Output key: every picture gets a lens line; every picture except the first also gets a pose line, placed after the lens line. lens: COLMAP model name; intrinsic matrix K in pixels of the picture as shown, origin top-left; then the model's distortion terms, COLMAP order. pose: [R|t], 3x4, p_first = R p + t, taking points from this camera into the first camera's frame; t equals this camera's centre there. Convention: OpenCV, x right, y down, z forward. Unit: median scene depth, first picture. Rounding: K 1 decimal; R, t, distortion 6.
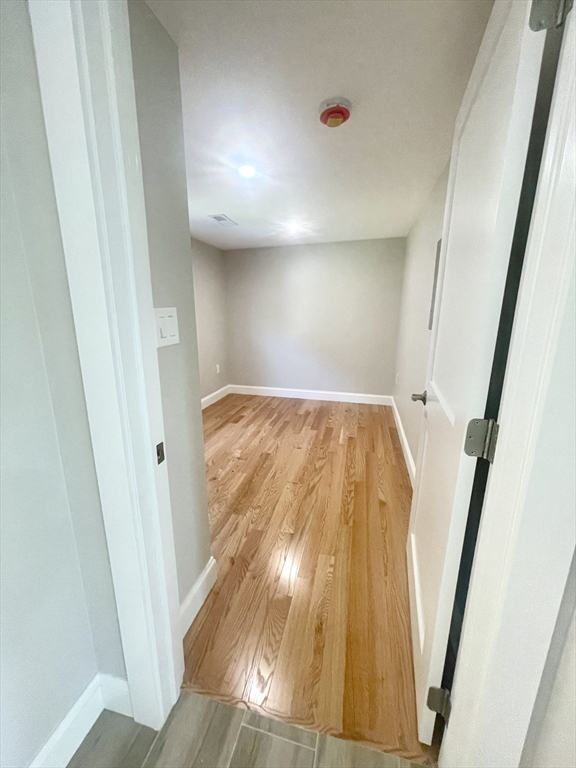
lens RADIAL K [[307.8, 0, 286.9], [0, 307.8, 382.0], [0, 0, 1]] dist [-0.002072, 0.000402]
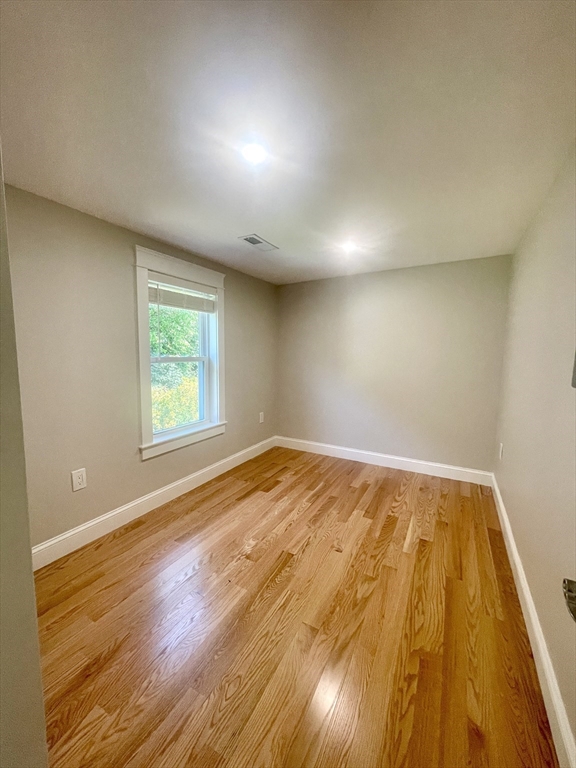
lens RADIAL K [[307.8, 0, 286.9], [0, 307.8, 382.0], [0, 0, 1]] dist [-0.002072, 0.000402]
pose [[0.966055, 0.038000, -0.255526, 0.077762], [-0.070883, 0.990151, -0.120733, -0.055041], [0.248421, 0.134747, 0.959234, 0.240063]]
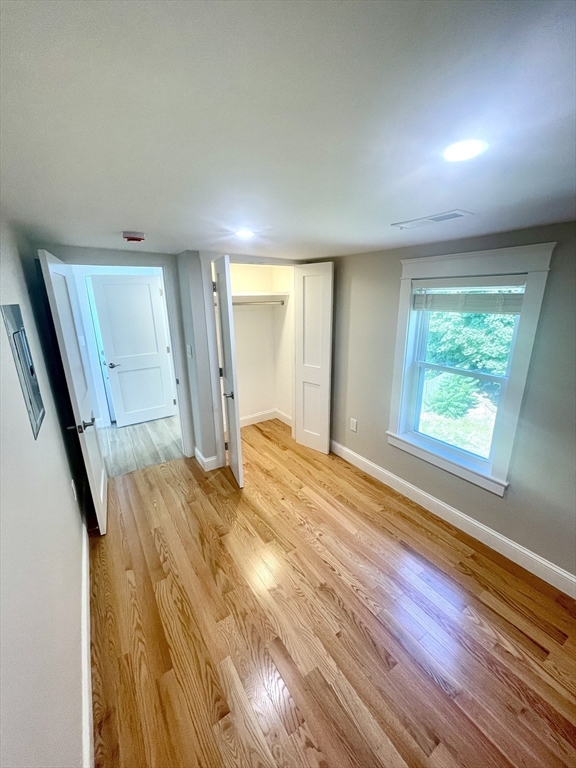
lens RADIAL K [[307.8, 0, 286.9], [0, 307.8, 382.0], [0, 0, 1]] dist [-0.002072, 0.000402]
pose [[-0.685556, 0.205615, -0.698381, 0.337783], [-0.153861, 0.896700, 0.415038, -0.400856], [0.711576, 0.391985, -0.583102, 1.088461]]
